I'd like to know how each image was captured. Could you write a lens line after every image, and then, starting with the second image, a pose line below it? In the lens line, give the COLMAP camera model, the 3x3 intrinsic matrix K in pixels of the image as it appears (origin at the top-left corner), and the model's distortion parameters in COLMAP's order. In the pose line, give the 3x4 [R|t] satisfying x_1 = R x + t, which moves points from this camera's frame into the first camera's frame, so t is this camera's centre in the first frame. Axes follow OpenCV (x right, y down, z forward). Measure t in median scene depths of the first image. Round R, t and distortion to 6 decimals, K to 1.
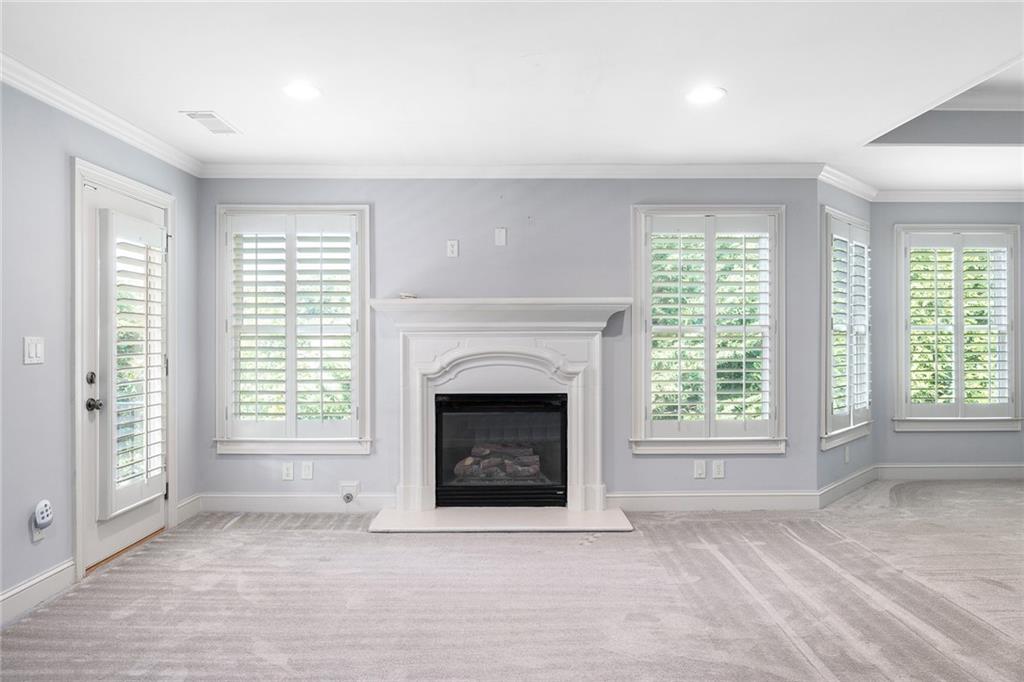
lens RADIAL K [[662.7, 0, 531.3], [0, 662.7, 339.2], [0, 0, 1]] dist [-0.003899, 0.006466]
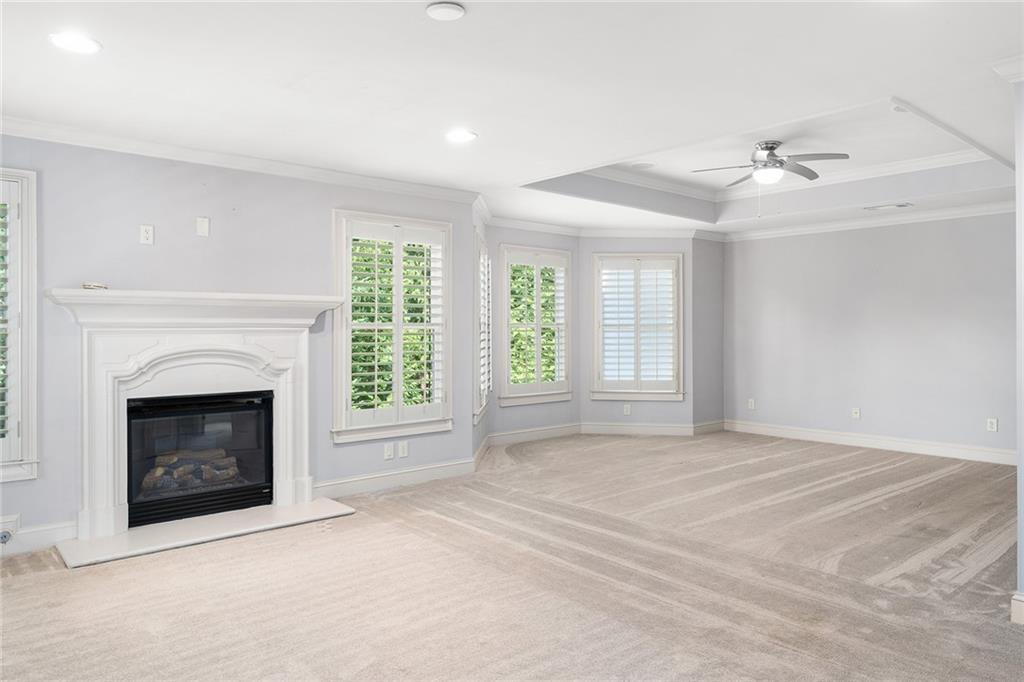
lens RADIAL K [[662.7, 0, 517.0], [0, 662.7, 332.0], [0, 0, 1]] dist [-0.003899, 0.006466]
pose [[0.769757, -0.000730, 0.638336, -0.305090], [0.003813, 0.999987, -0.003456, -0.000604], [-0.638325, 0.005094, 0.769750, -0.002149]]
